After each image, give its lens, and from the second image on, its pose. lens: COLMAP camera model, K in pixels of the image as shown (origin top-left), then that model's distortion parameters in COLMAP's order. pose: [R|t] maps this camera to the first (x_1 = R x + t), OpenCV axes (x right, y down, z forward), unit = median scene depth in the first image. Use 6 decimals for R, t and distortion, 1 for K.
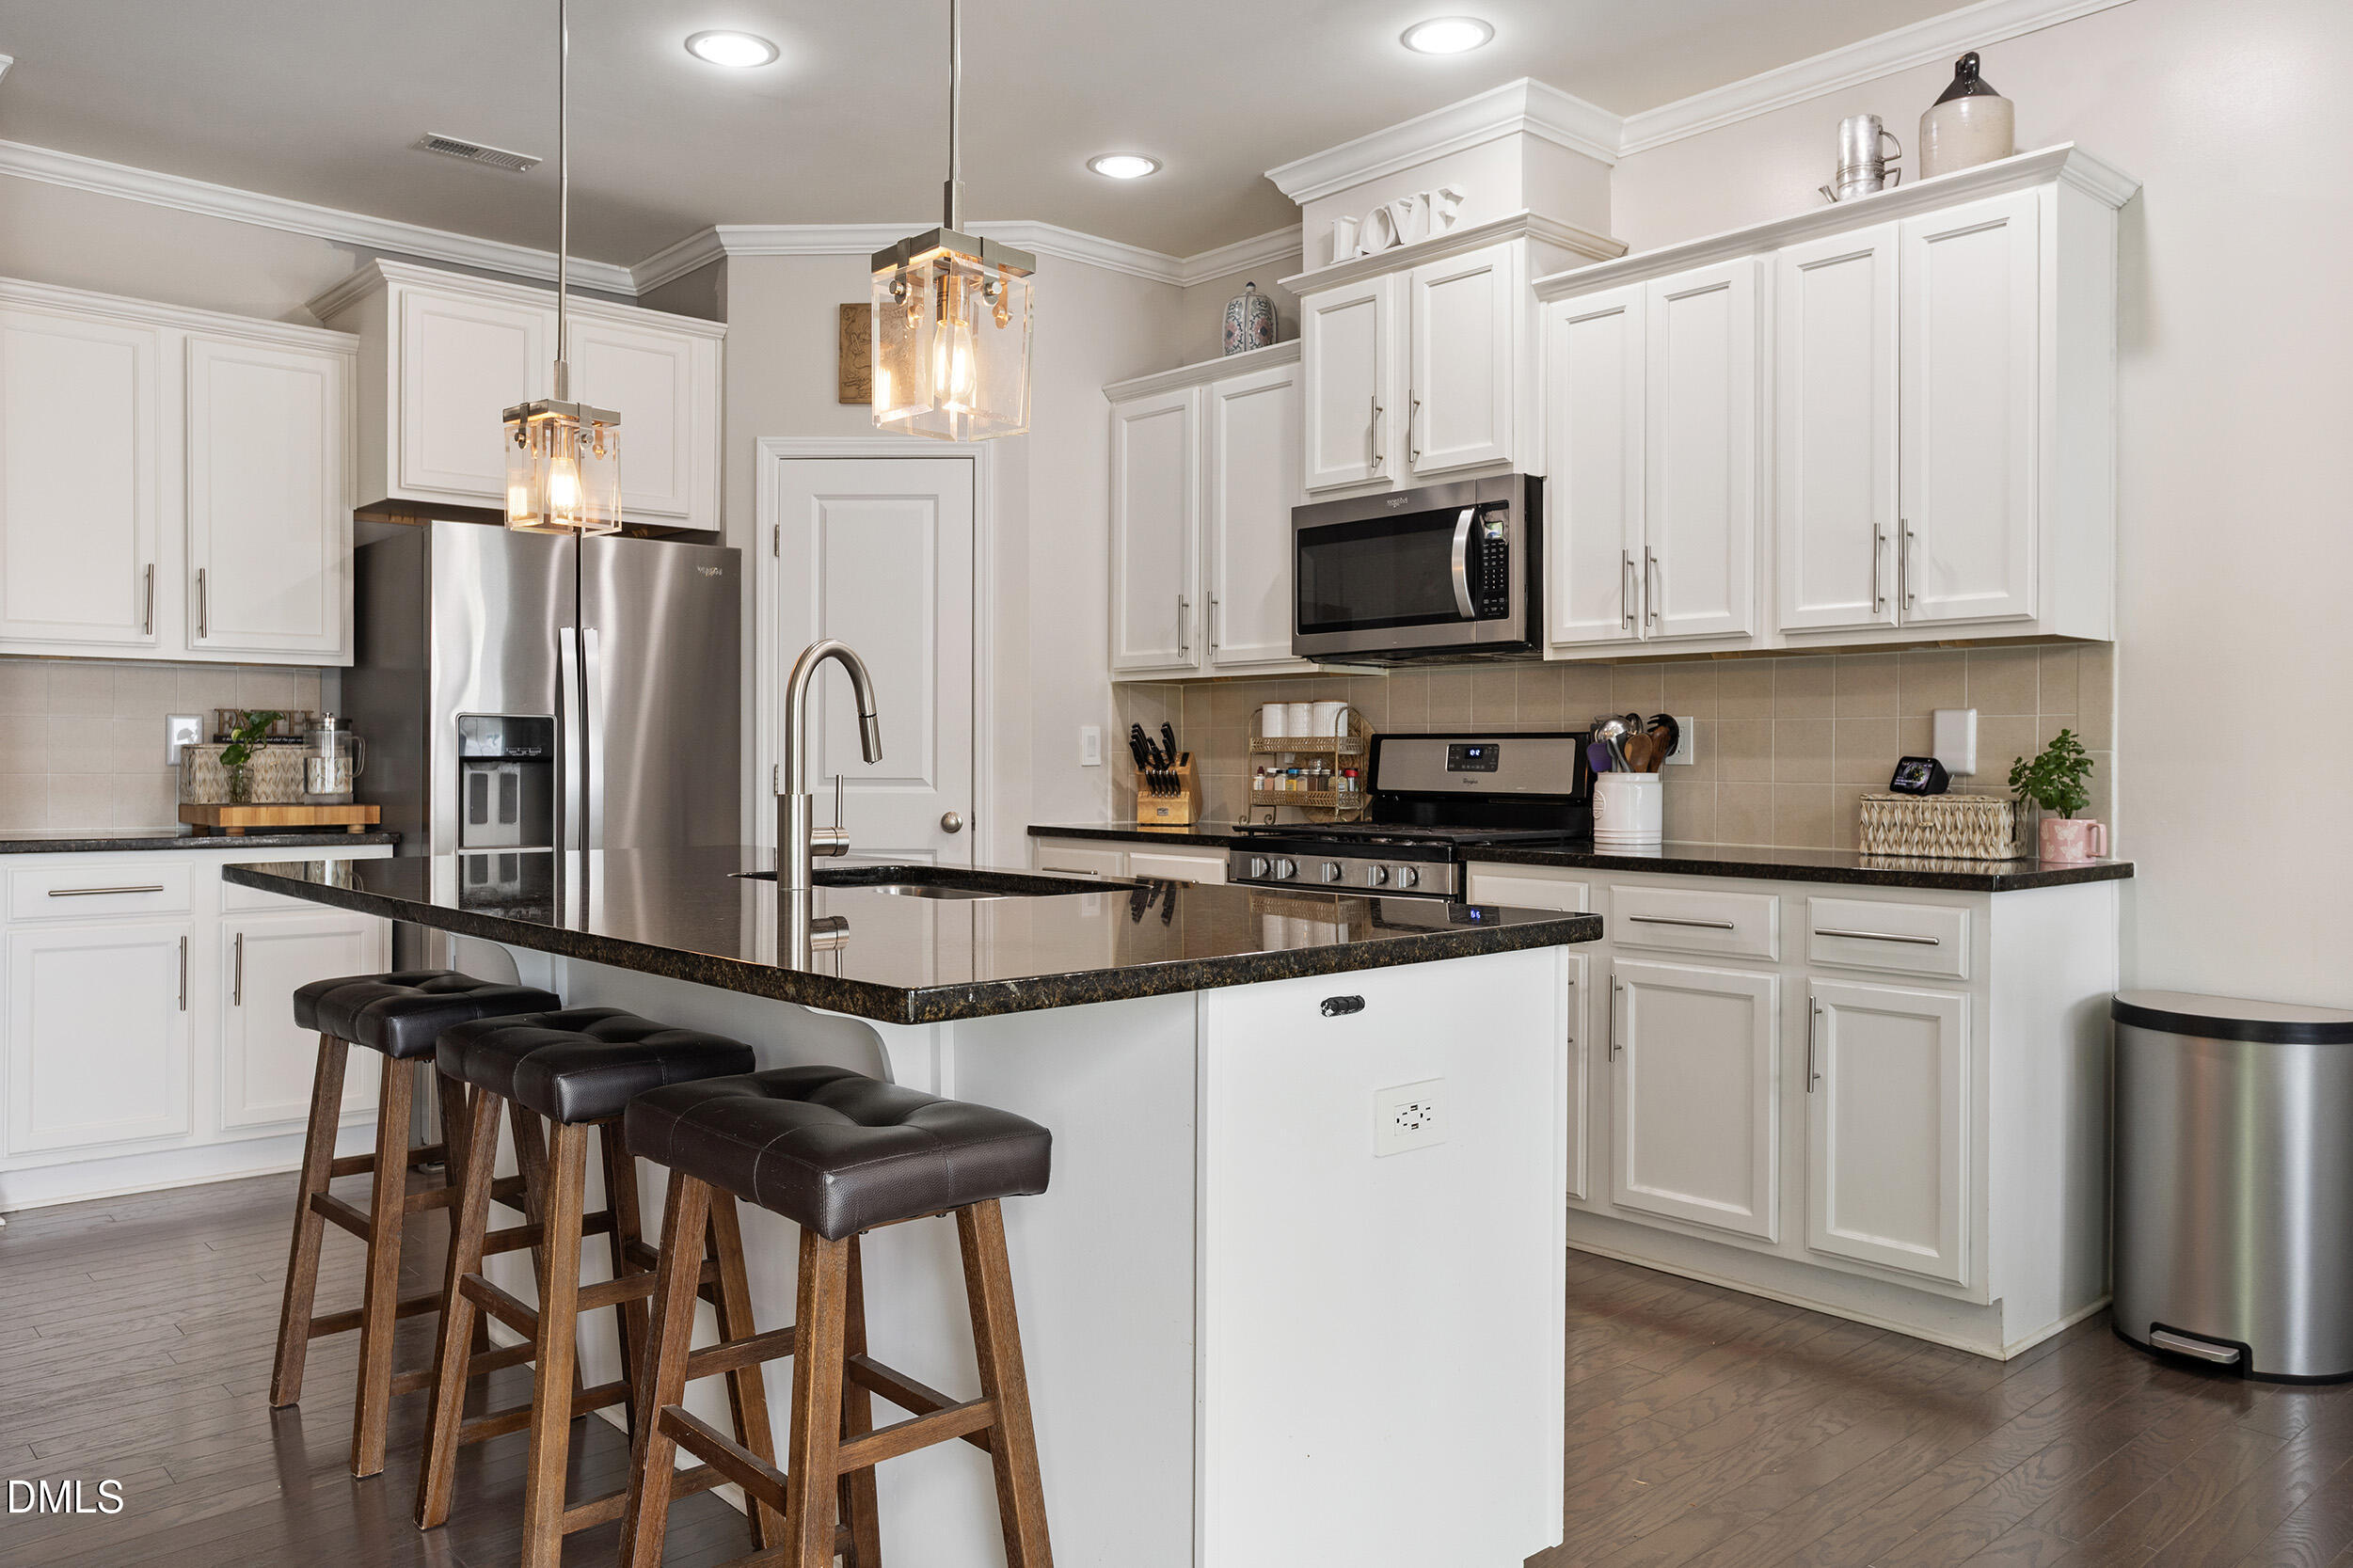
lens RADIAL K [[1710.6, 0, 1176.5], [0, 1710.6, 784.0], [0, 0, 1]] dist [-0.044663, 0.098534]
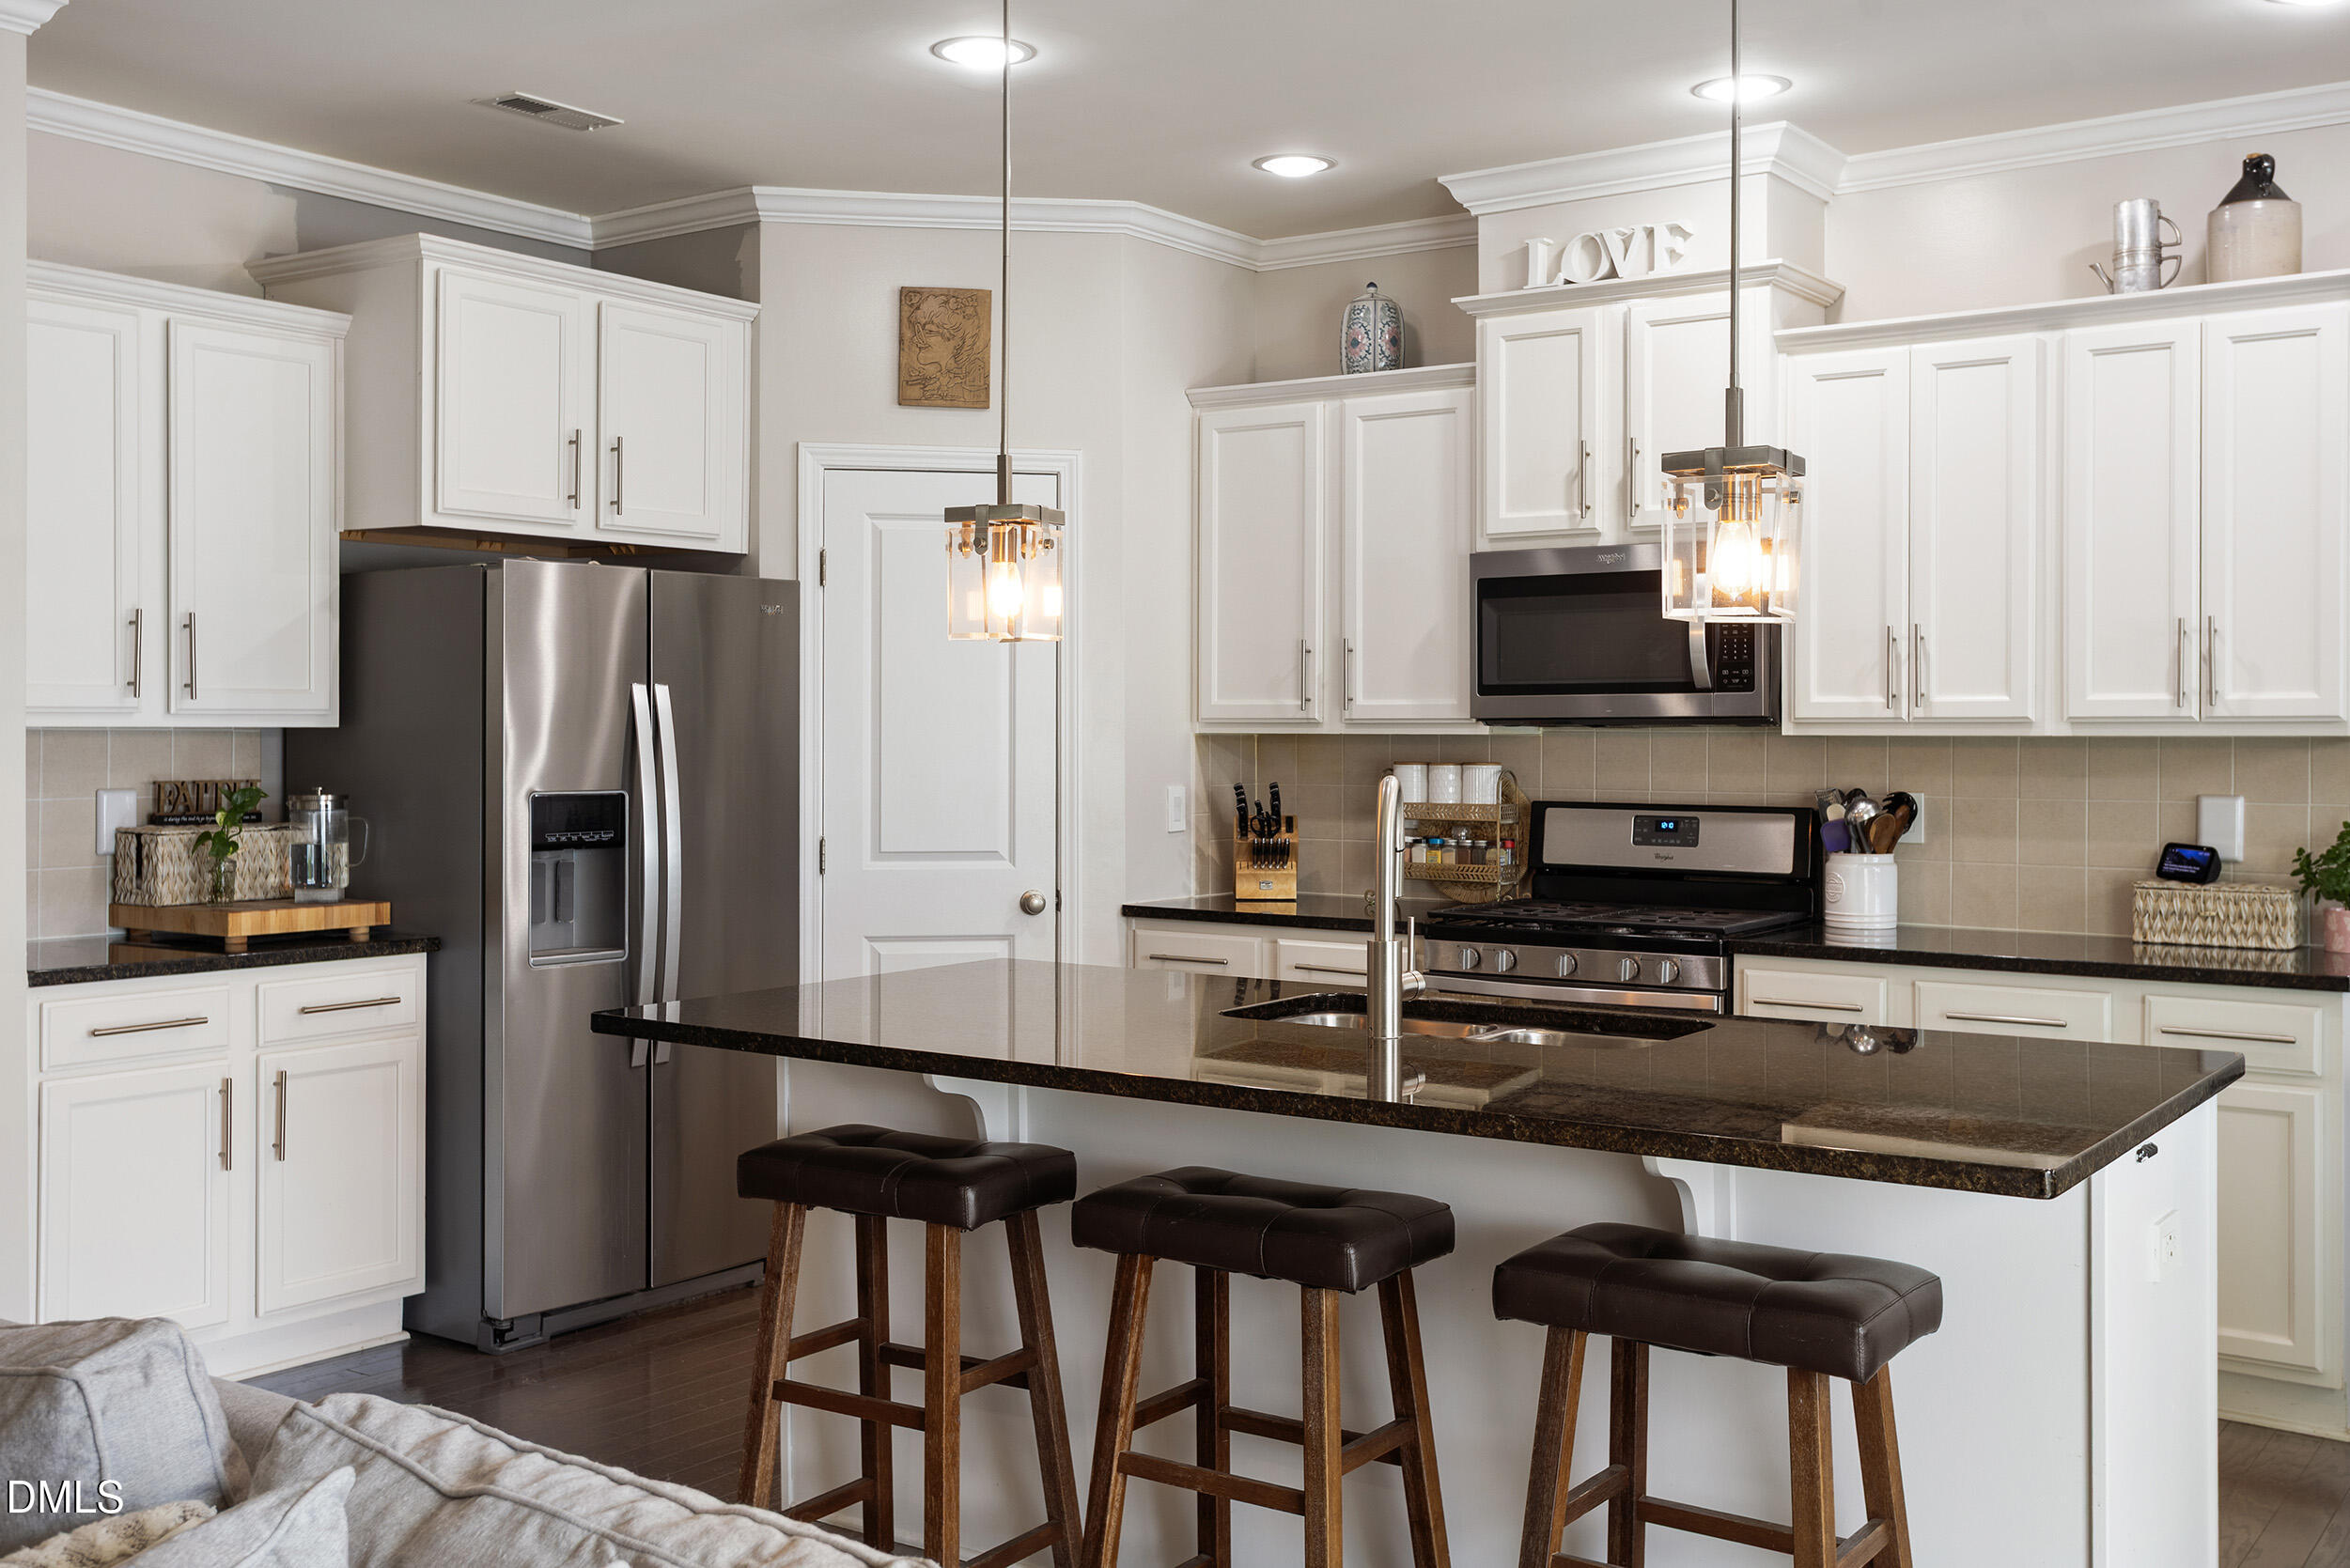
lens RADIAL K [[2292.7, 0, 1162.7], [0, 2292.7, 761.7], [0, 0, 1]] dist [-0.030468, 0.117008]
pose [[0.974844, -0.004536, 0.222844, -0.369938], [0.004169, 0.999989, 0.002117, -0.057356], [-0.222851, -0.001135, 0.974852, -0.142975]]
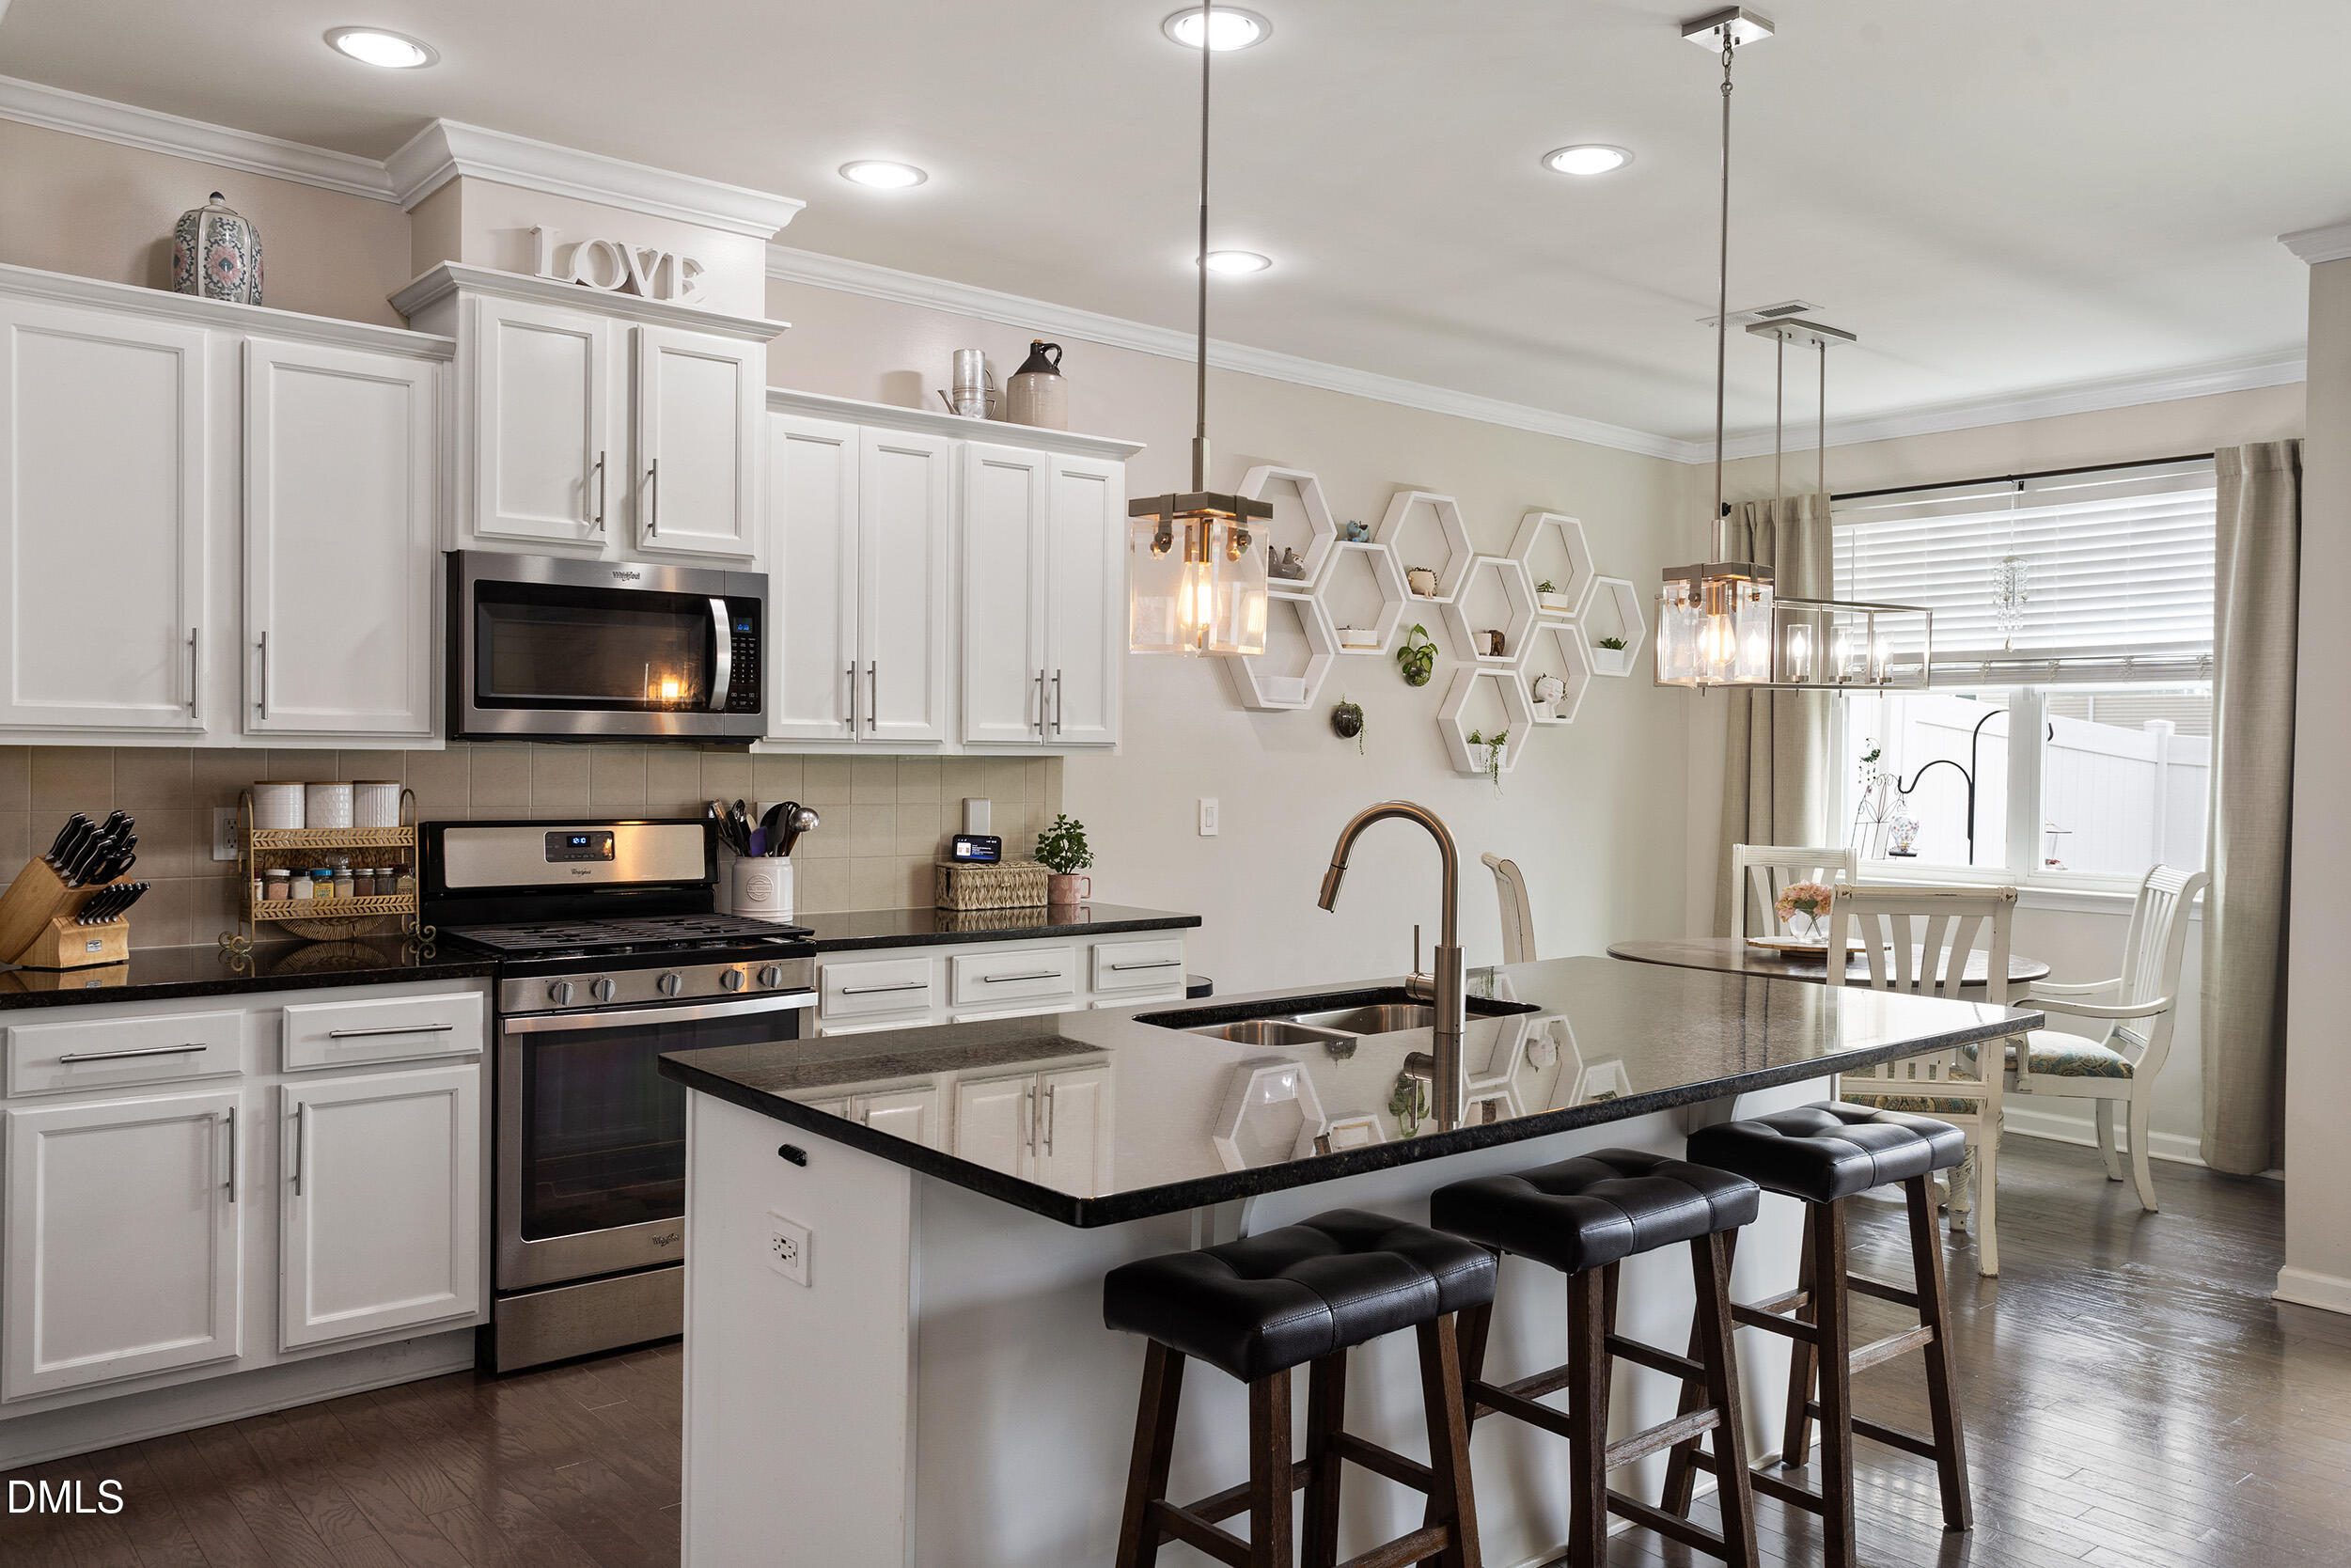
lens RADIAL K [[1823.5, 0, 1235.5], [0, 1823.5, 787.4], [0, 0, 1]] dist [0.028976, 0.000944]
pose [[0.001775, -0.020677, 0.999785, -0.831143], [0.000720, 0.999786, 0.020676, -0.068832], [-0.999998, 0.000683, 0.001790, 0.651442]]
